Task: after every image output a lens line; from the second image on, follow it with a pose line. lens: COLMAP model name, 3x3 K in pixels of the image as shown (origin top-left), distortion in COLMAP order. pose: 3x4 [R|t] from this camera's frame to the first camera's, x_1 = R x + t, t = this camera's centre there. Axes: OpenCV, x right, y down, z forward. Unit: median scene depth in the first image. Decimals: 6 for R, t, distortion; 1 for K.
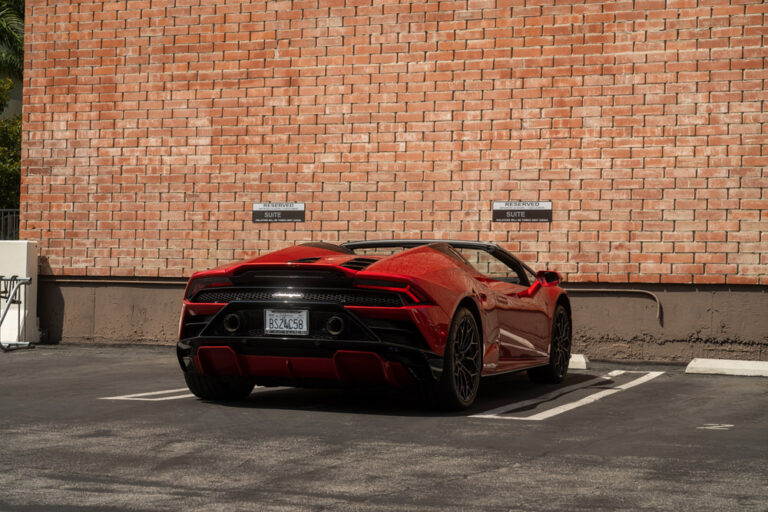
lens RADIAL K [[1501.6, 0, 382.9], [0, 1501.6, 257.9], [0, 0, 1]] dist [0.024865, 0.000000]
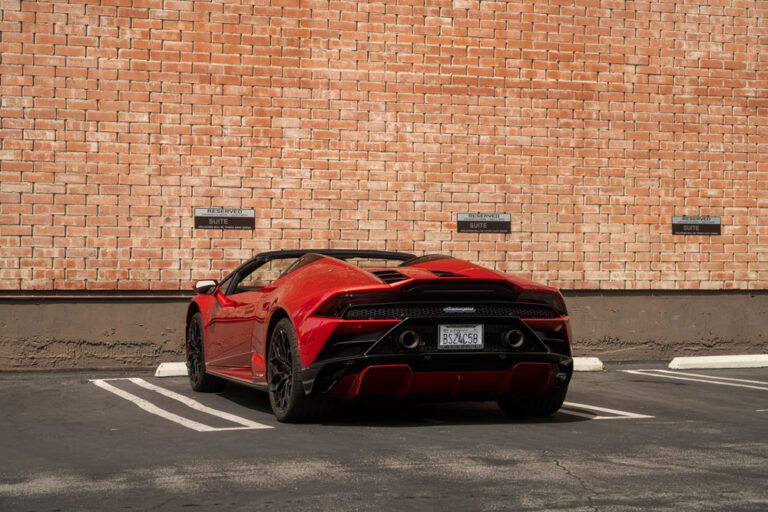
lens RADIAL K [[1455.6, 0, 384.8], [0, 1455.6, 254.6], [0, 0, 1]] dist [0.004864, 0.000000]
pose [[0.765278, 0.000361, 0.643699, -0.450015], [0.000381, 0.999999, -0.001013, -0.006081], [-0.643699, 0.001020, 0.765278, 0.195244]]
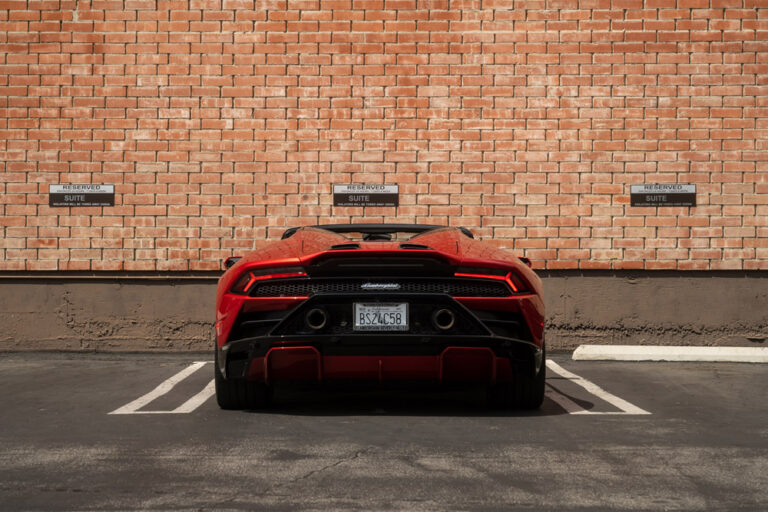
lens RADIAL K [[1501.6, 0, 384.5], [0, 1501.6, 255.8], [0, 0, 1]] dist [0.024865, 0.000000]
pose [[0.932561, -0.009703, 0.360882, -0.238529], [0.007989, 0.999949, 0.006240, 0.001332], [-0.360924, -0.002936, 0.932591, 0.117940]]
